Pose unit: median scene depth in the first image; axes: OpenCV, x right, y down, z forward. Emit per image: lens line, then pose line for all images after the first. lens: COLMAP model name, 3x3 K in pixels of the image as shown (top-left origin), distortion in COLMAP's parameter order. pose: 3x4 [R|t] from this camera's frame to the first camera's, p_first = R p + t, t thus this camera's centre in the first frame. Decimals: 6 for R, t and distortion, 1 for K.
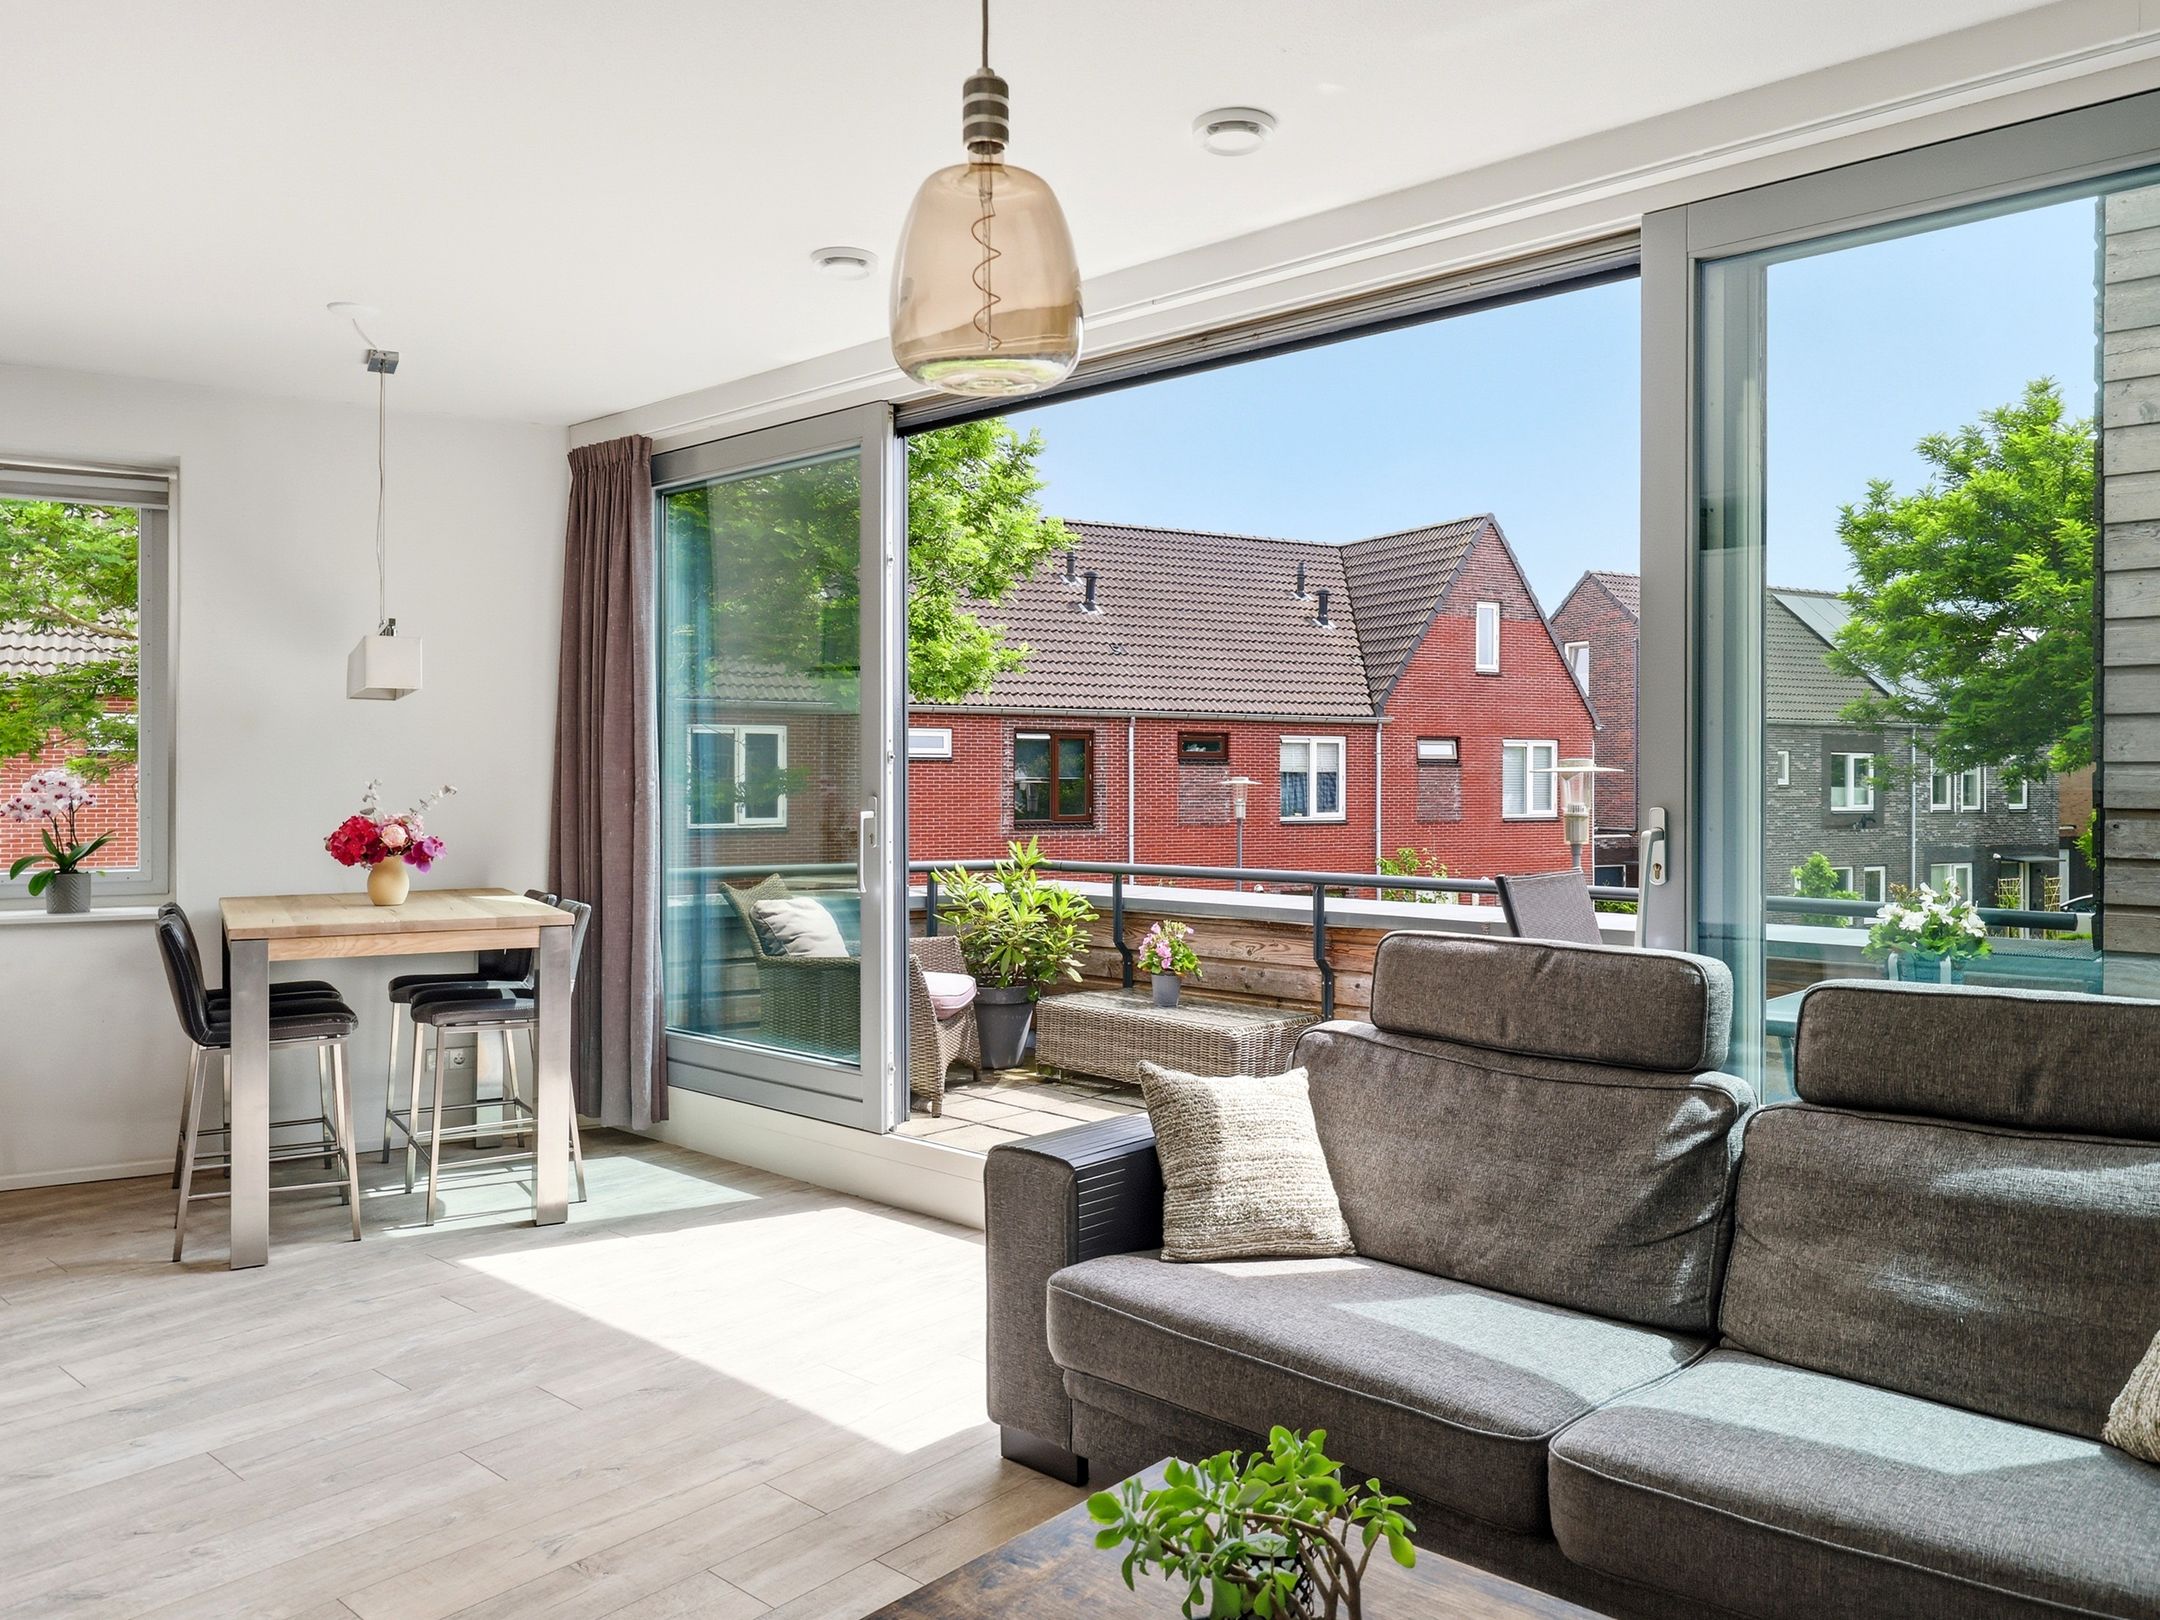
lens RADIAL K [[1588.2, 0, 1099.5], [0, 1588.2, 764.6], [0, 0, 1]] dist [0.002674, -0.007066]
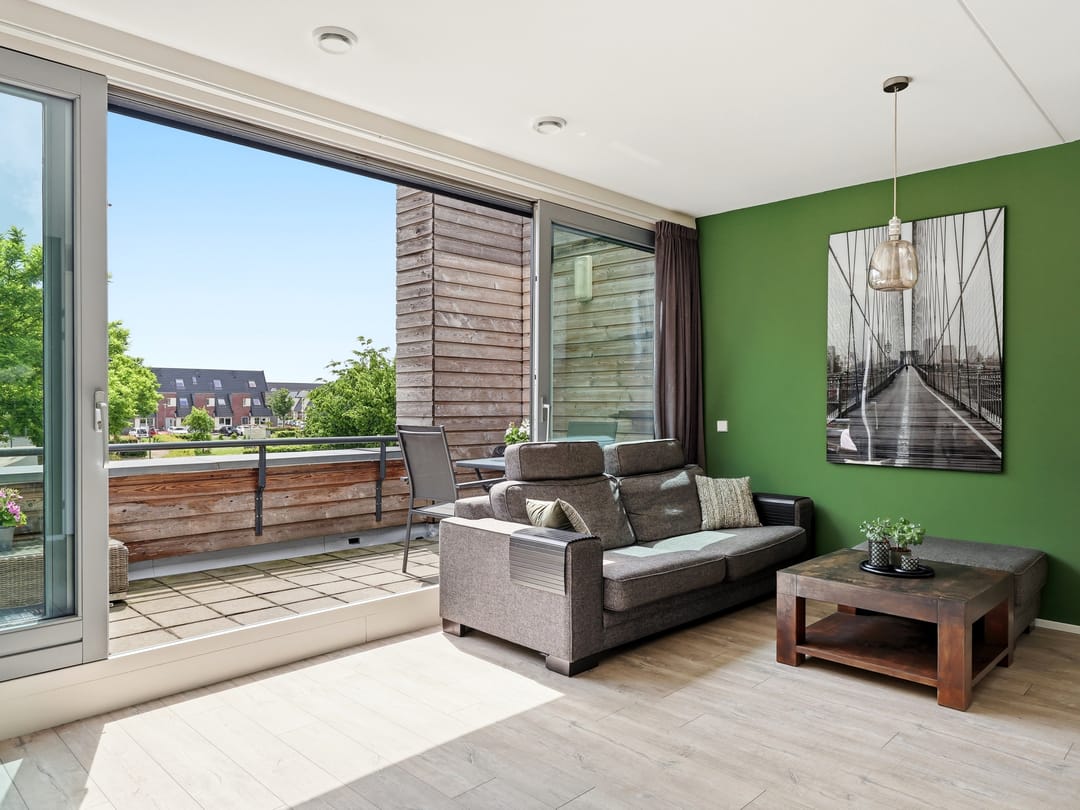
lens RADIAL K [[742.1, 0, 540.4], [0, 742.1, 408.8], [0, 0, 1]] dist [0.007415, -0.003990]
pose [[0.049310, -0.007033, 0.998759, -0.591748], [-0.008979, 0.999932, 0.007484, 0.021637], [-0.998743, -0.009336, 0.049244, 0.520105]]
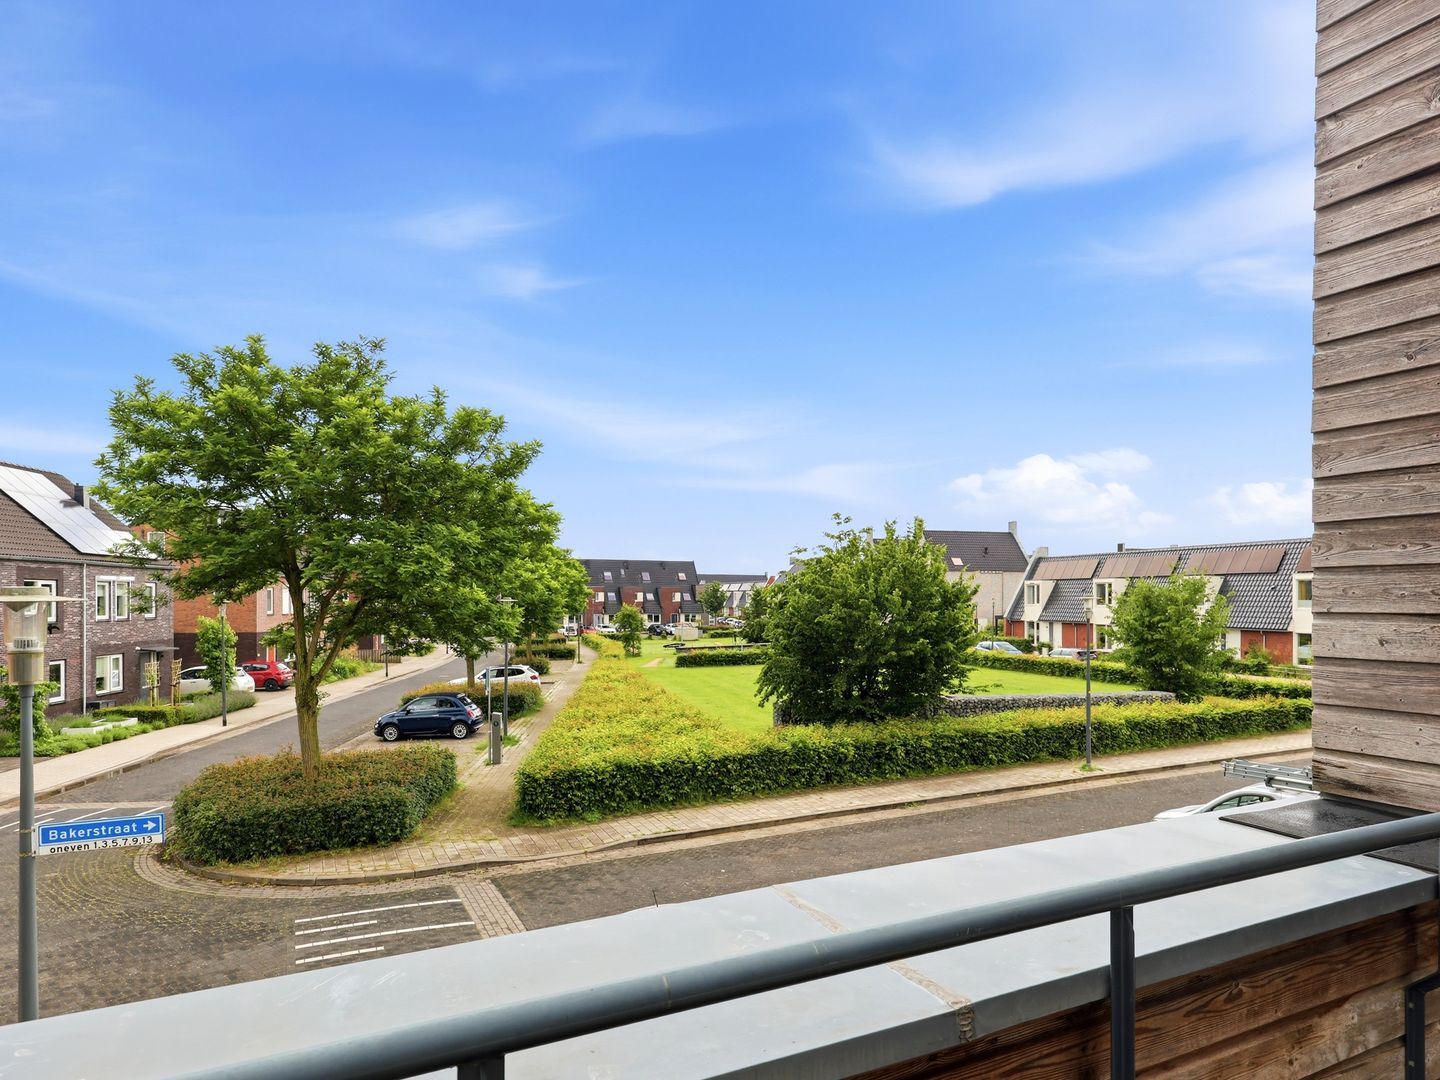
lens RADIAL K [[862.3, 0, 721.4], [0, 862.3, 602.9], [0, 0, 1]] dist [-0.005418, 0.005215]
pose [[0.358226, -0.006585, 0.933612, 0.019394], [-0.009442, 0.999898, 0.010676, -0.007233], [-0.933587, -0.012640, 0.358128, 0.910666]]
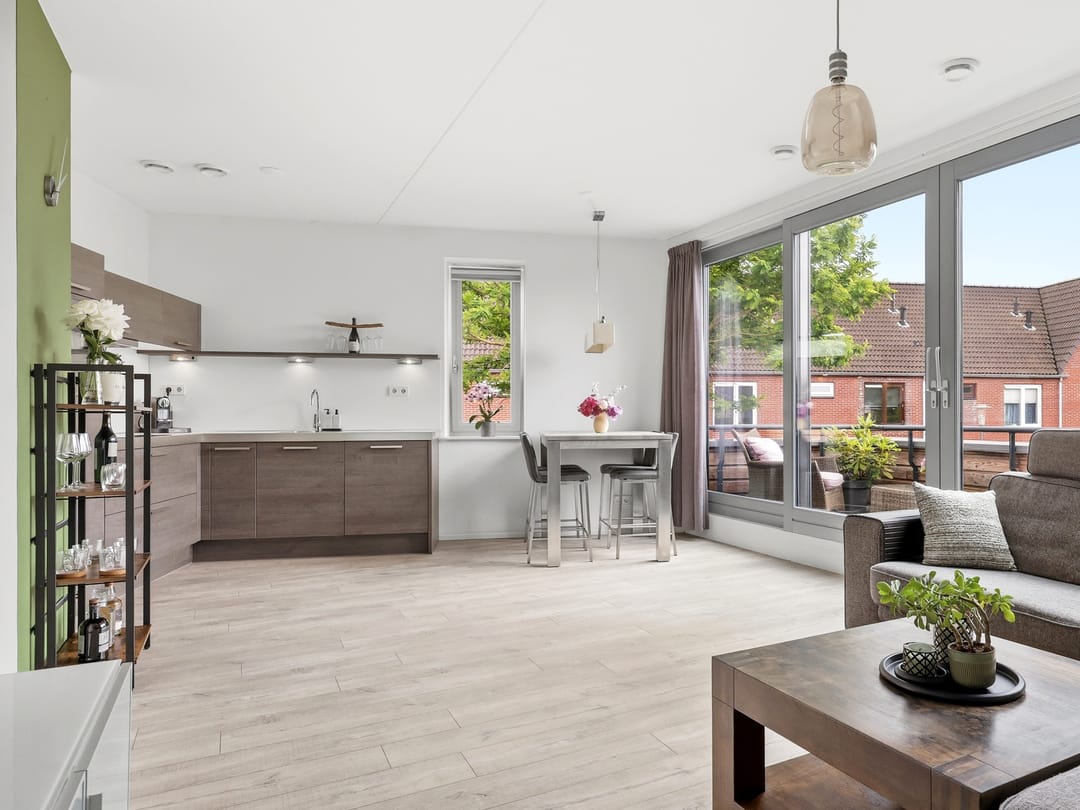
lens RADIAL K [[747.6, 0, 656.3], [0, 747.6, 409.8], [0, 0, 1]] dist [0.009890, -0.007393]
pose [[0.947061, -0.002050, -0.321049, 0.011310], [0.002264, 0.999997, 0.000293, 0.043831], [0.321047, -0.001005, 0.947063, -0.075451]]
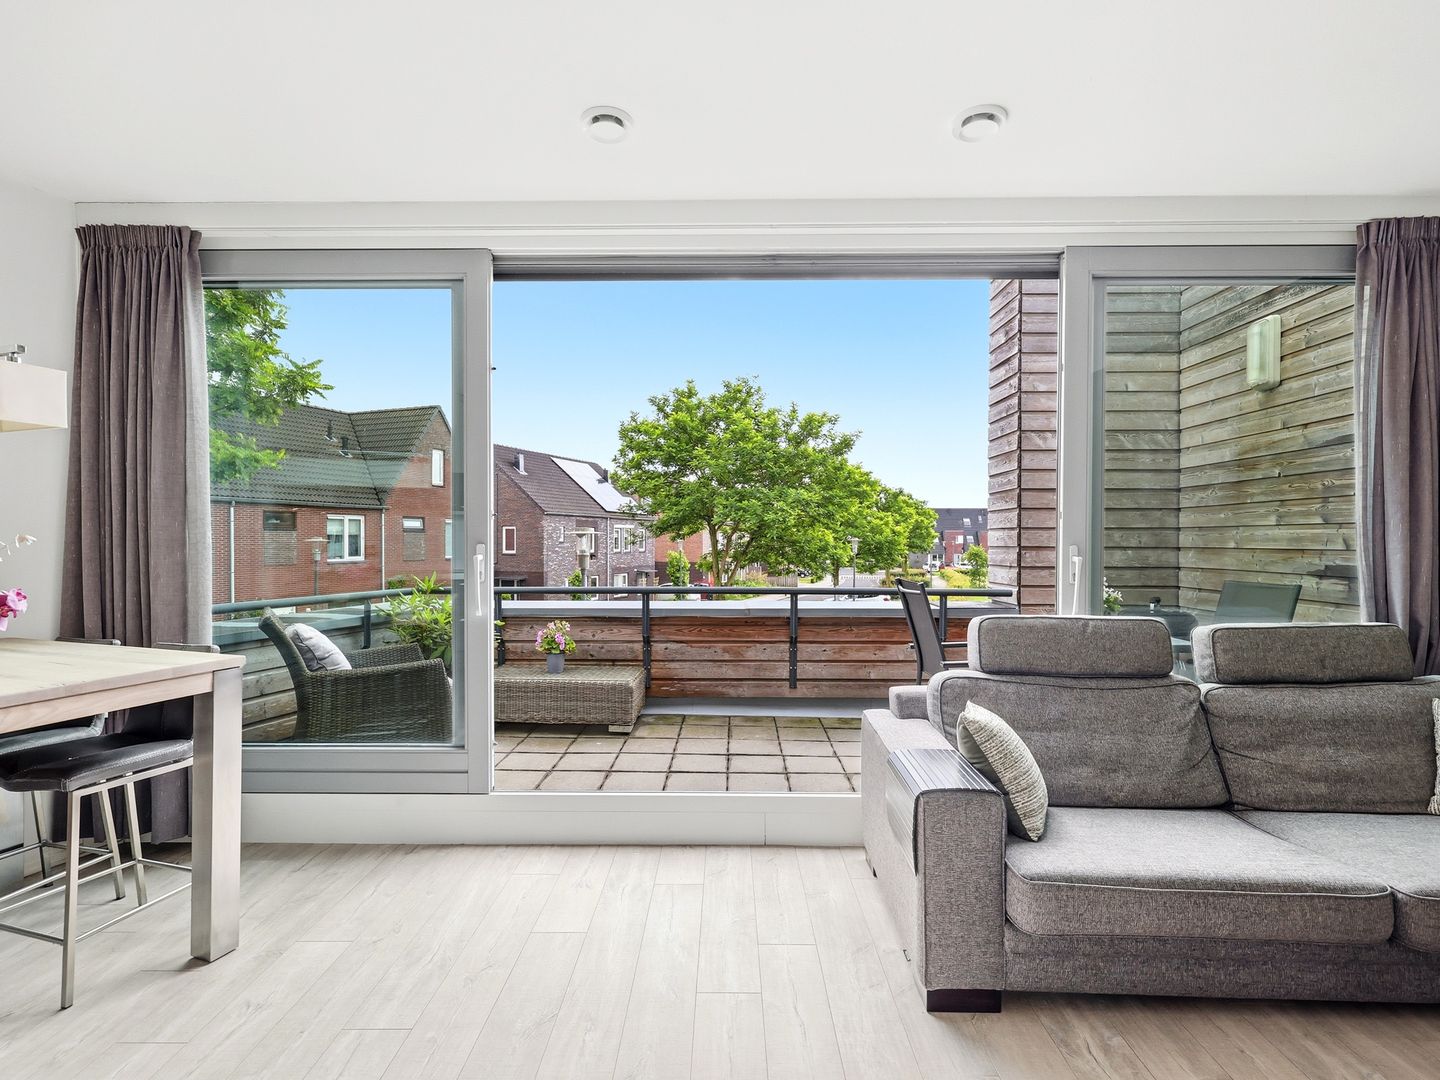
lens RADIAL K [[717.4, 0, 717.1], [0, 717.4, 543.7], [0, 0, 1]] dist [0.007400, -0.001312]
pose [[0.754644, -0.003244, 0.656126, -0.323675], [-0.006037, 0.999911, 0.011887, 0.009402], [-0.656106, -0.012932, 0.754558, 0.341091]]
